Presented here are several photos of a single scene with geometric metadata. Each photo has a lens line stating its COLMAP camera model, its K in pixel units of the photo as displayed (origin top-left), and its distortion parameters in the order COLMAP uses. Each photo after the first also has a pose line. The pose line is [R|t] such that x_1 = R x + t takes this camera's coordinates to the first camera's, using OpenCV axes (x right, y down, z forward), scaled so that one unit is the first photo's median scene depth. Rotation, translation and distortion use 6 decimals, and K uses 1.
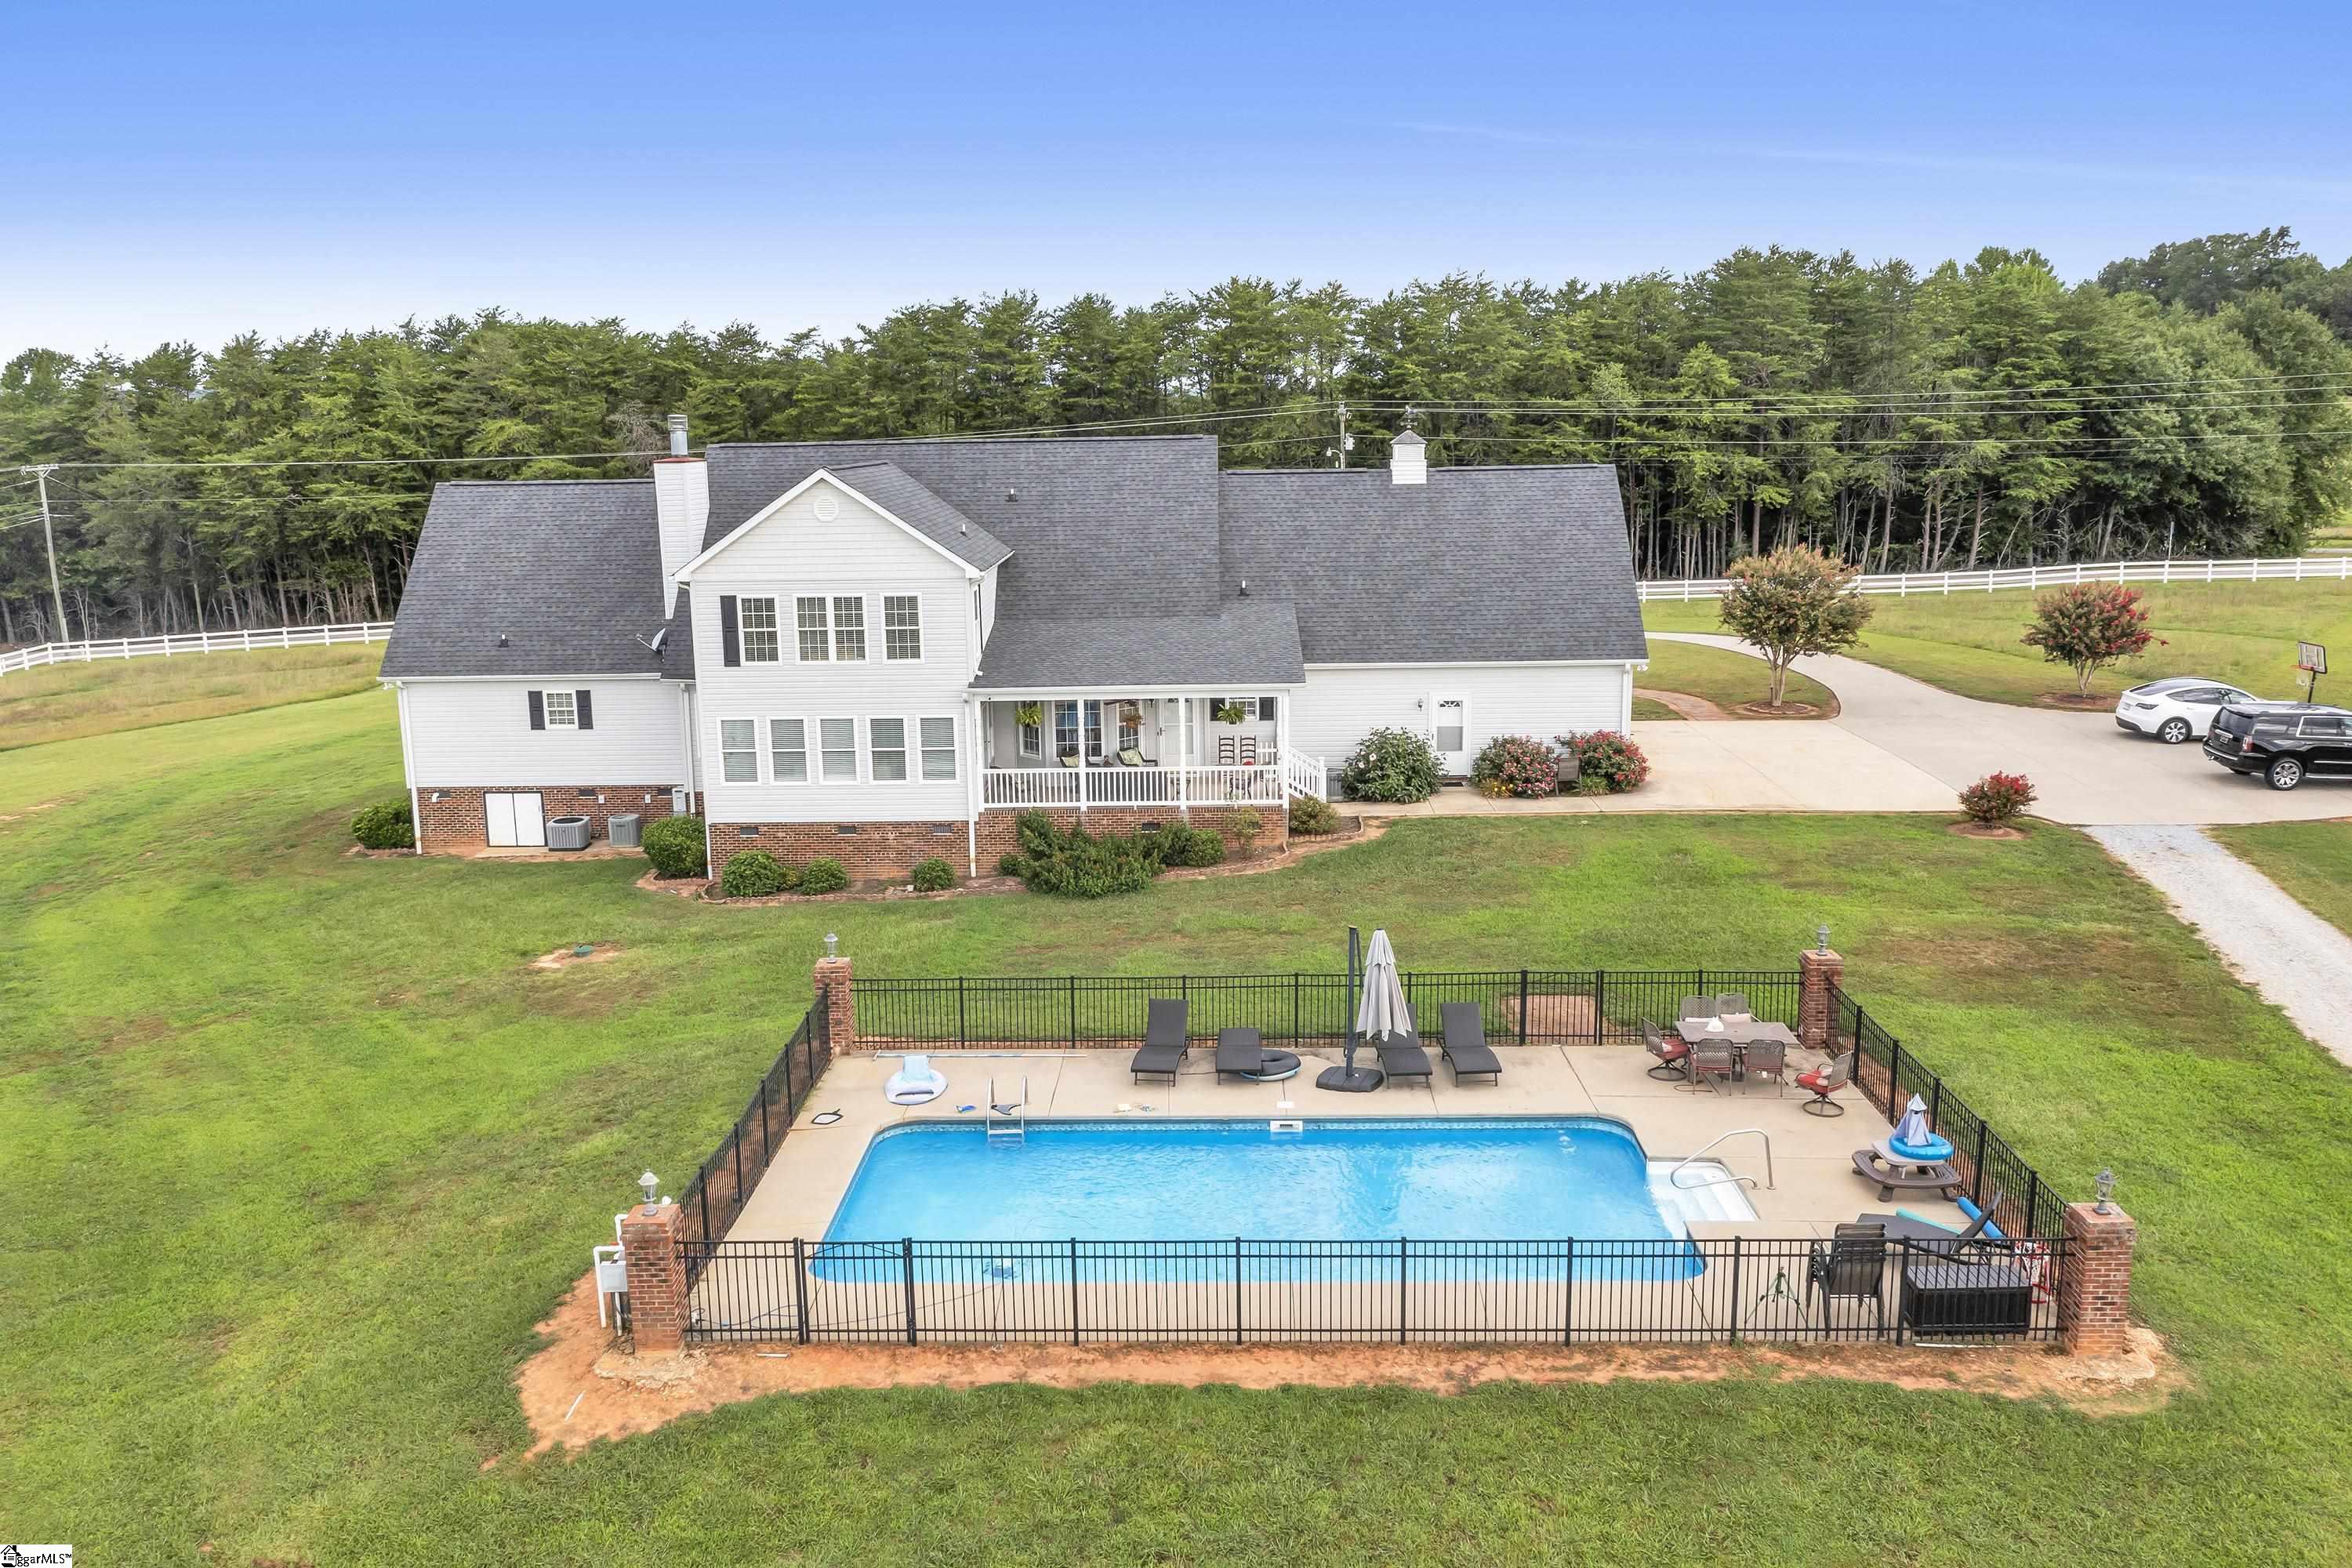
lens RADIAL K [[1844.9, 0, 1164.1], [0, 1844.9, 781.1], [0, 0, 1]] dist [-0.011458, 0.012578]
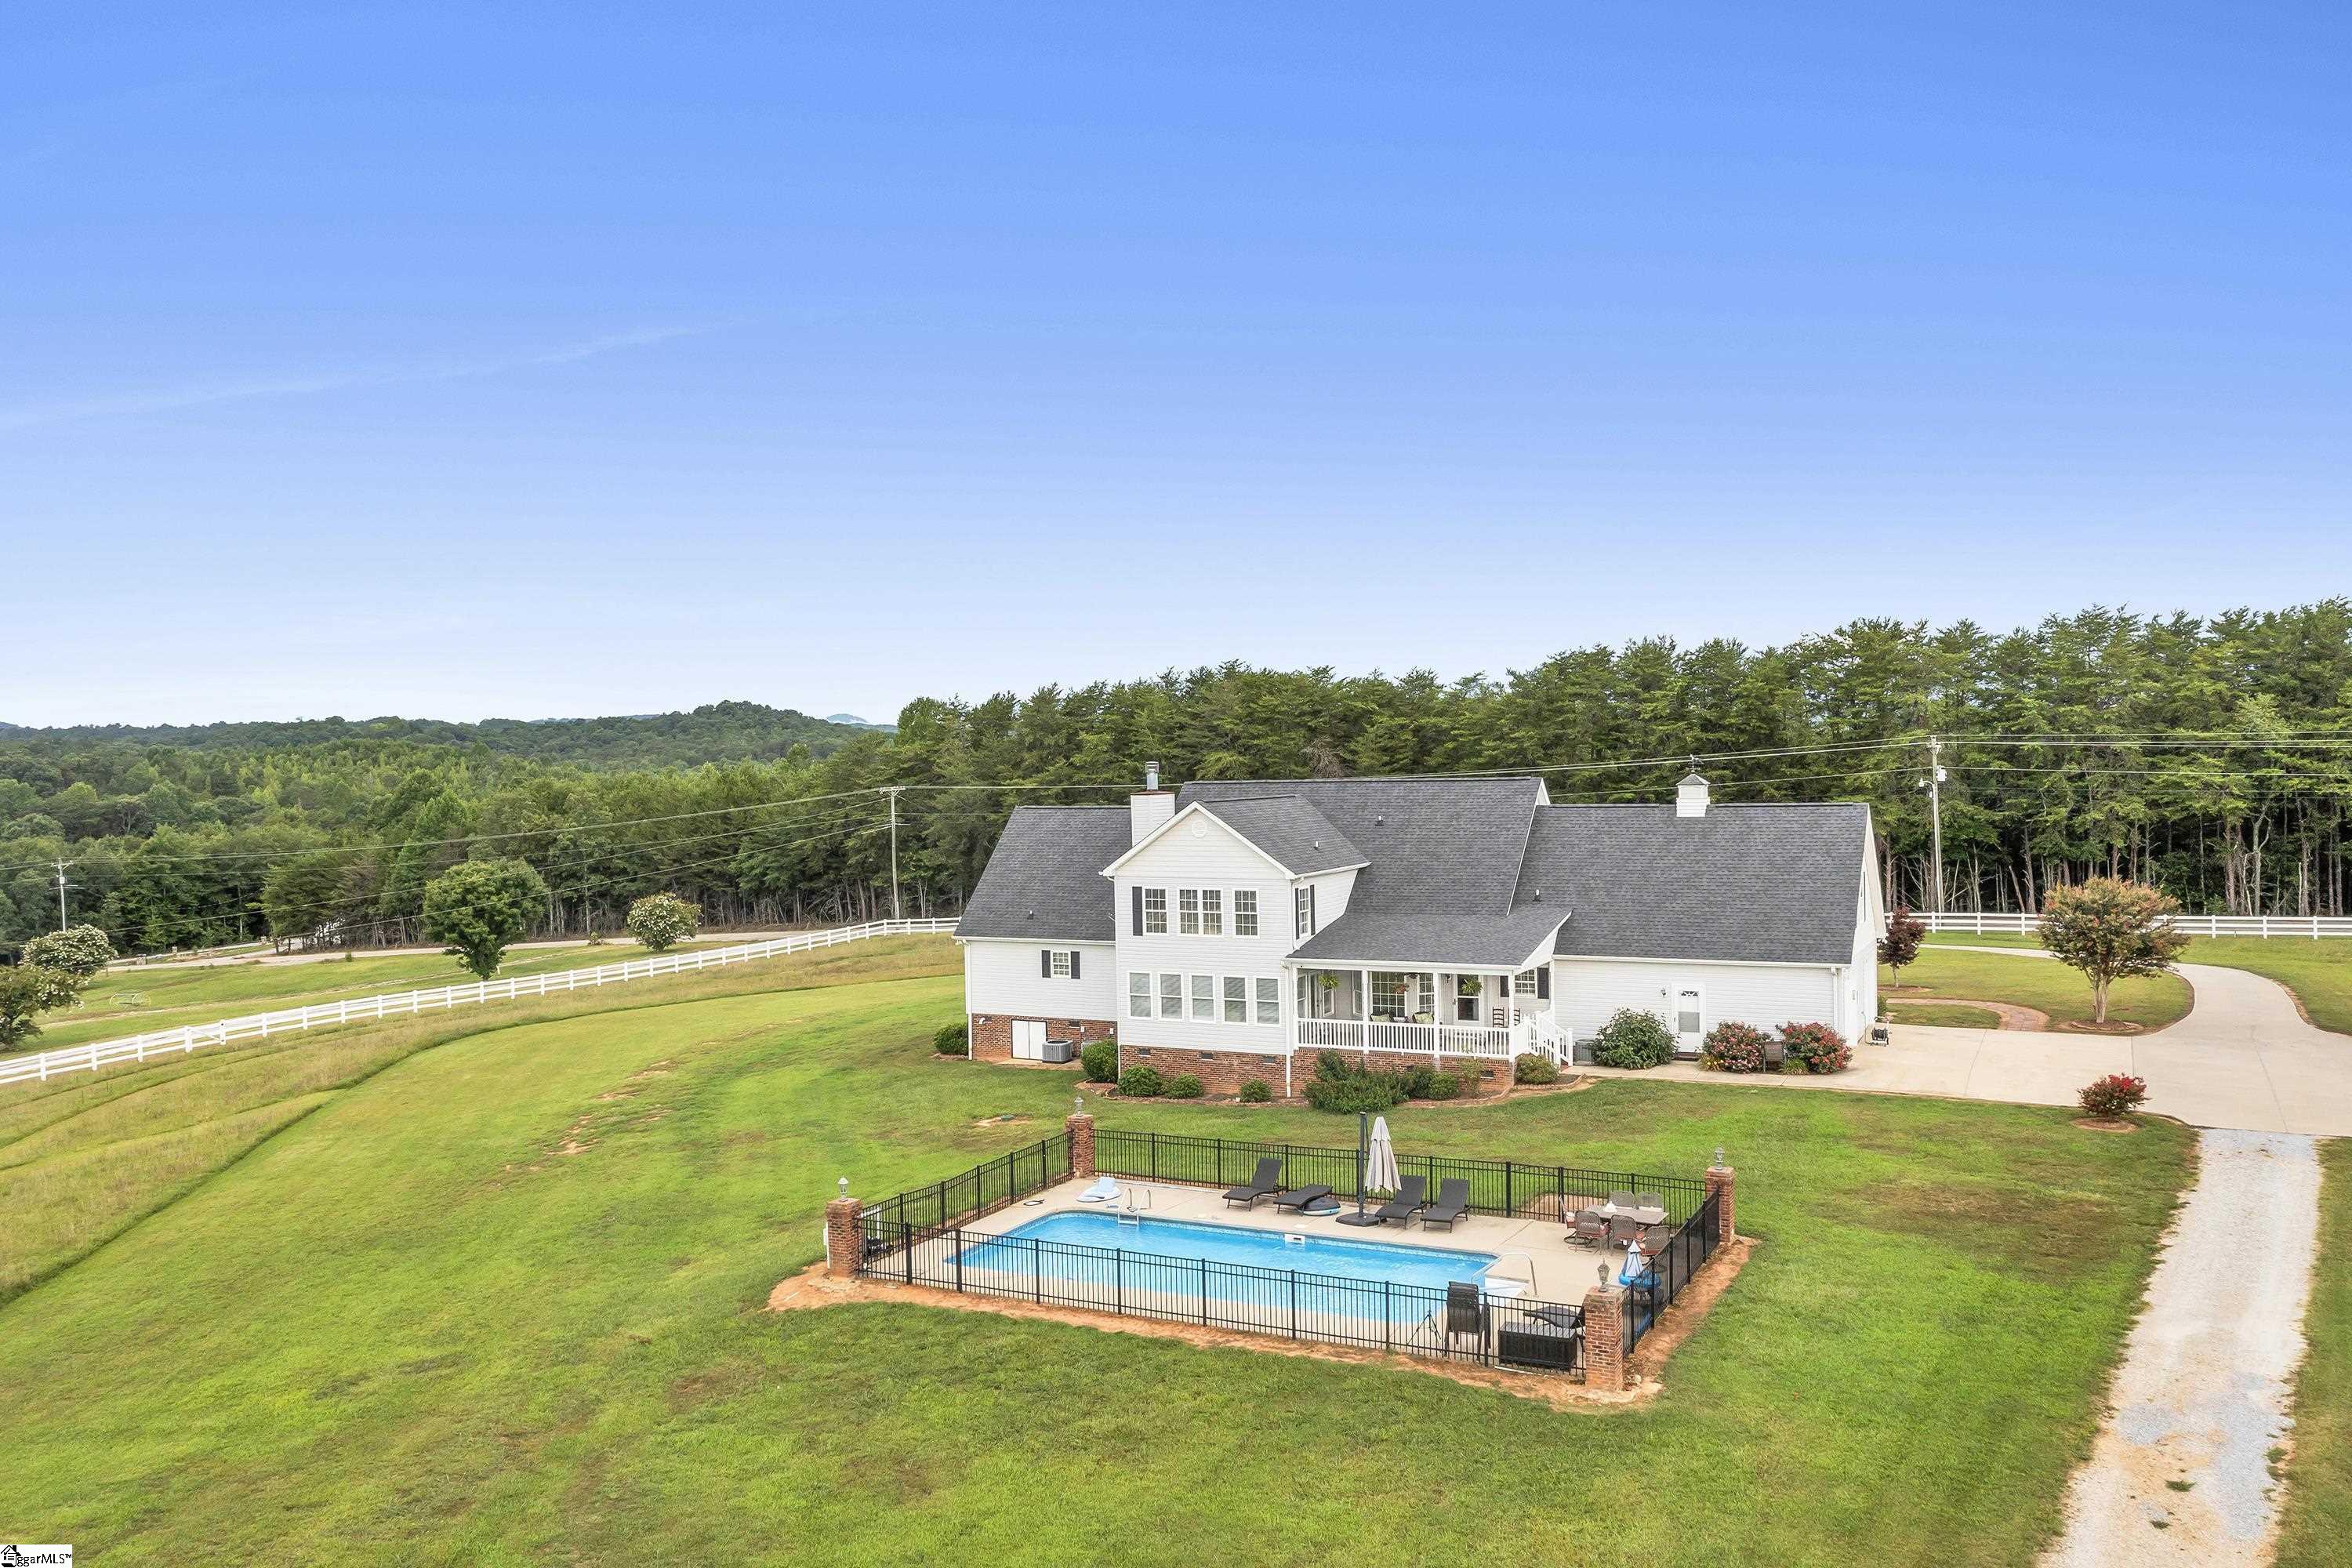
lens RADIAL K [[1844.9, 0, 1164.1], [0, 1844.9, 781.1], [0, 0, 1]] dist [-0.011458, 0.012578]
pose [[0.900962, 0.005210, -0.433867, 0.370565], [-0.079258, 0.985080, -0.152757, 0.034162], [0.426598, 0.172016, 0.887933, -0.266931]]
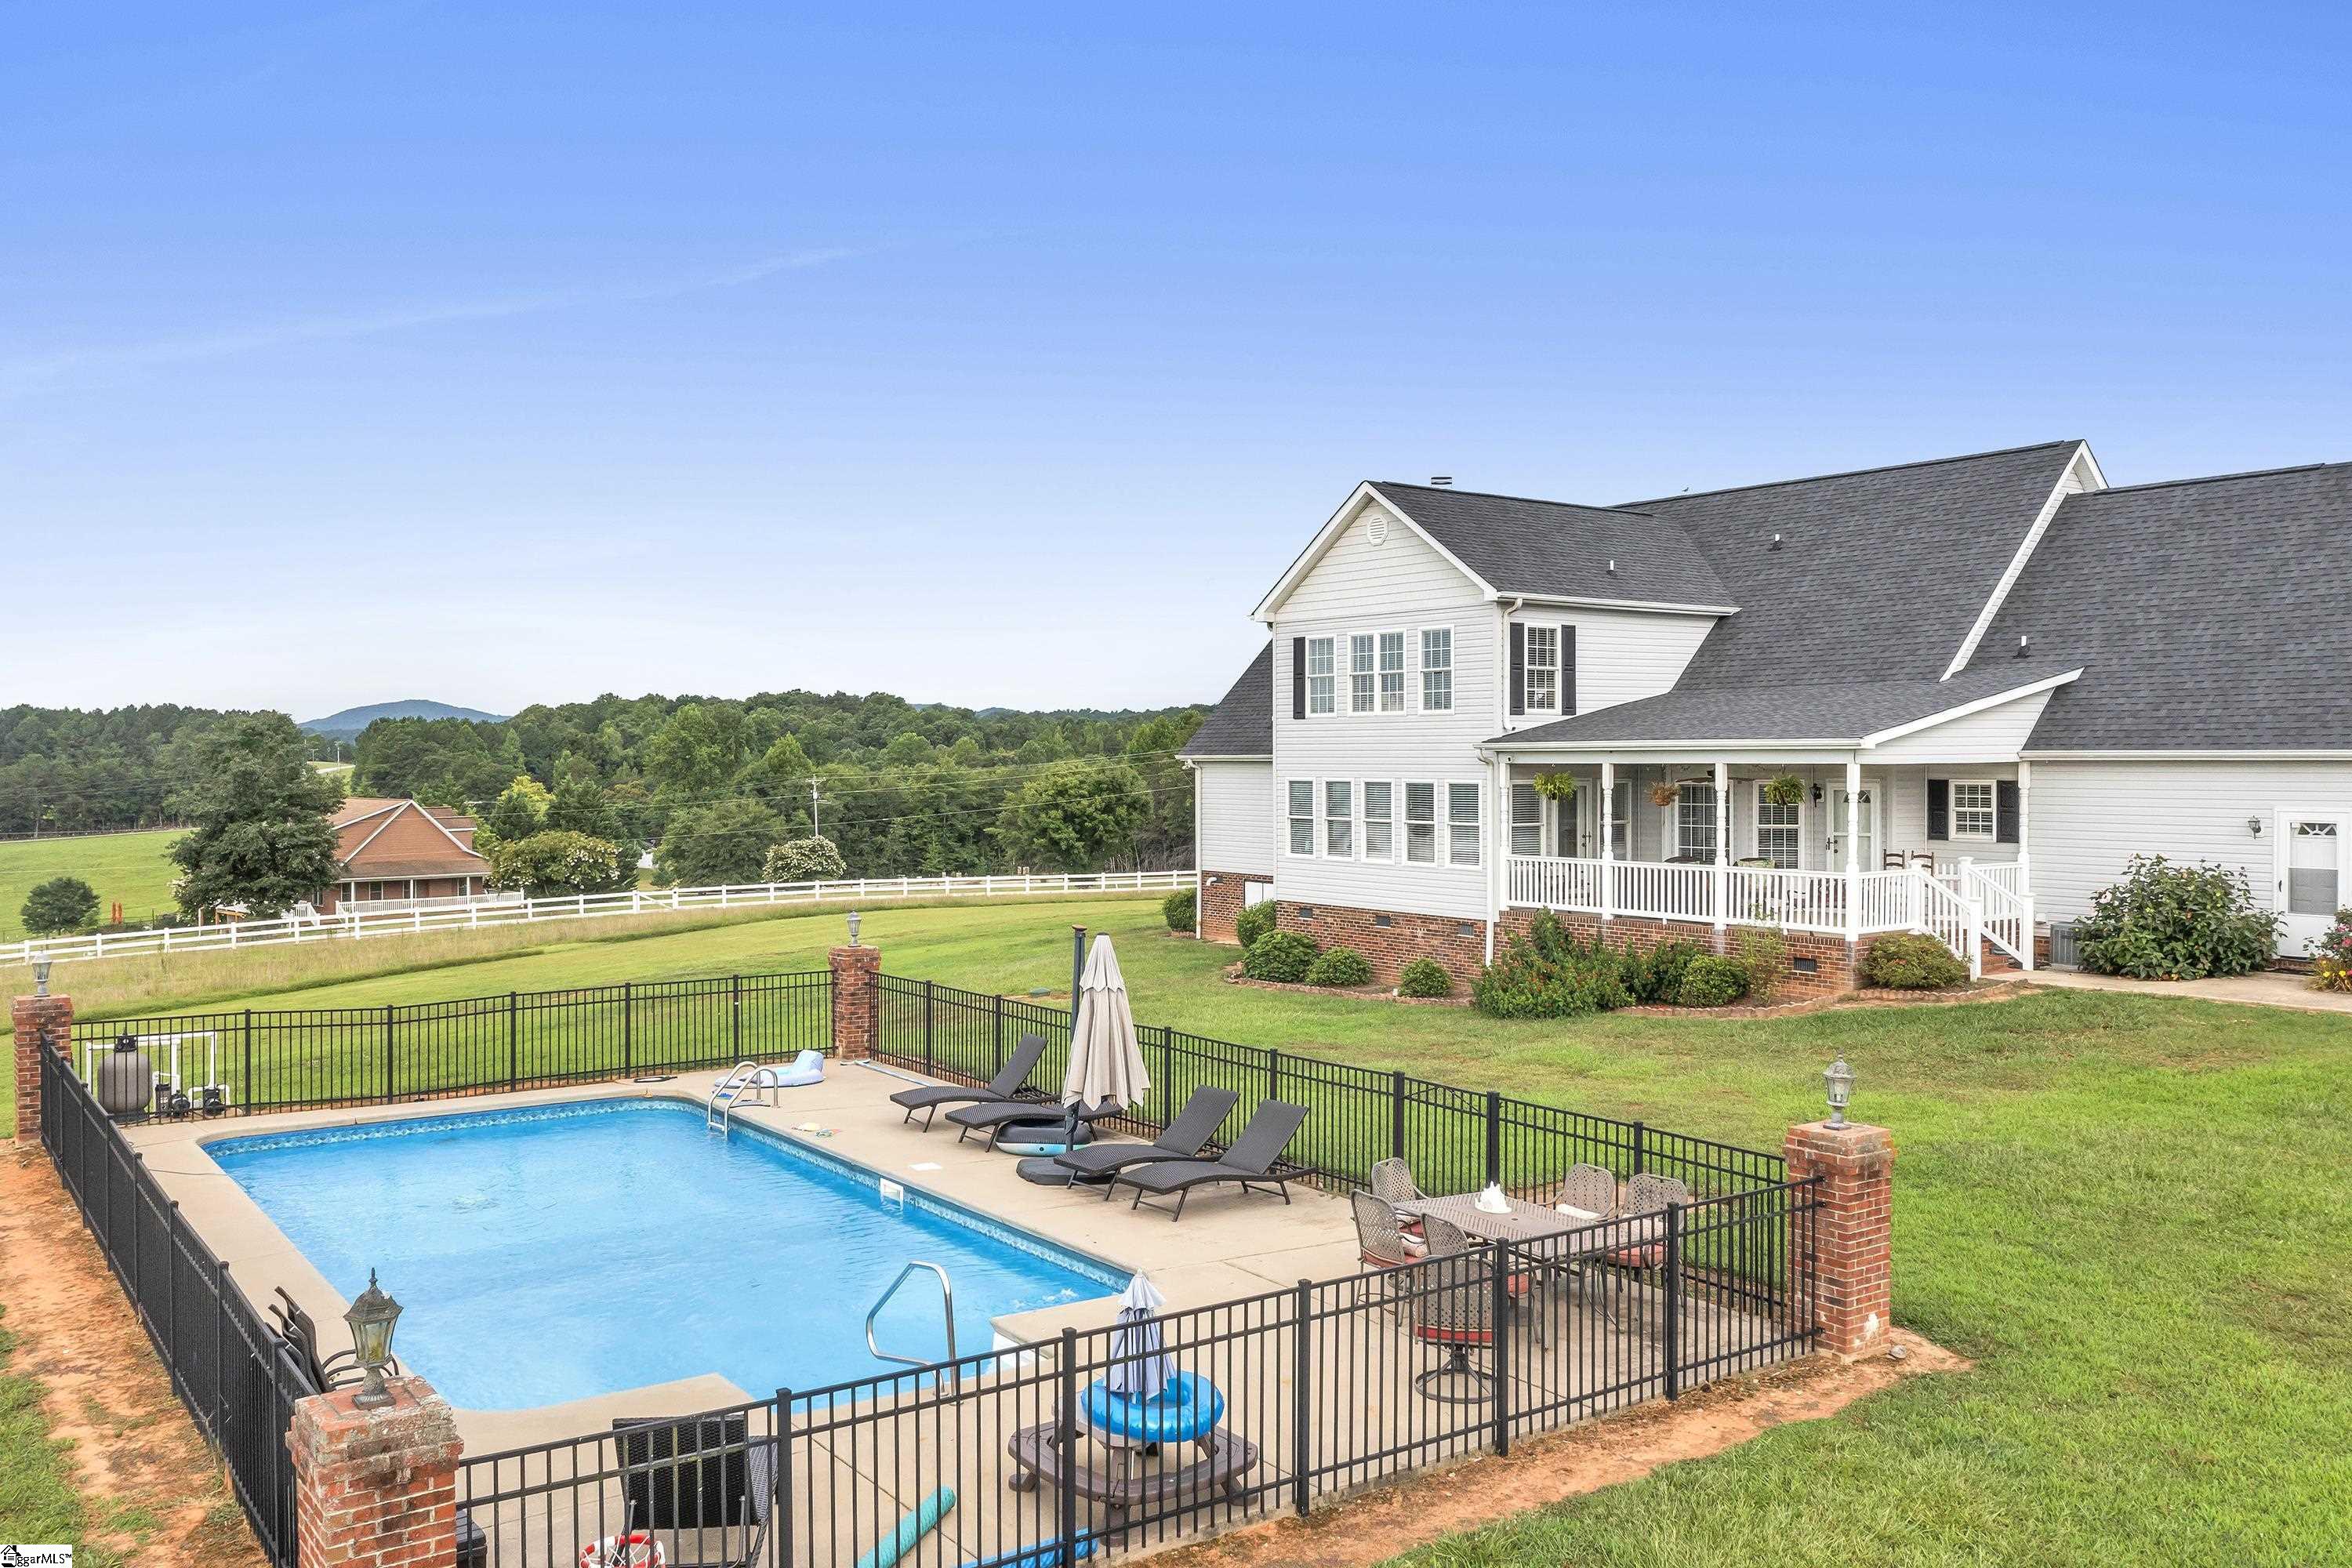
lens RADIAL K [[1899.9, 0, 1176.8], [0, 1899.9, 747.7], [0, 0, 1]] dist [-0.001641, -0.000028]
pose [[0.604901, 0.012882, -0.796196, 0.402032], [-0.162843, 0.980740, -0.107850, 0.052105], [0.779472, 0.194893, 0.595349, 0.380960]]
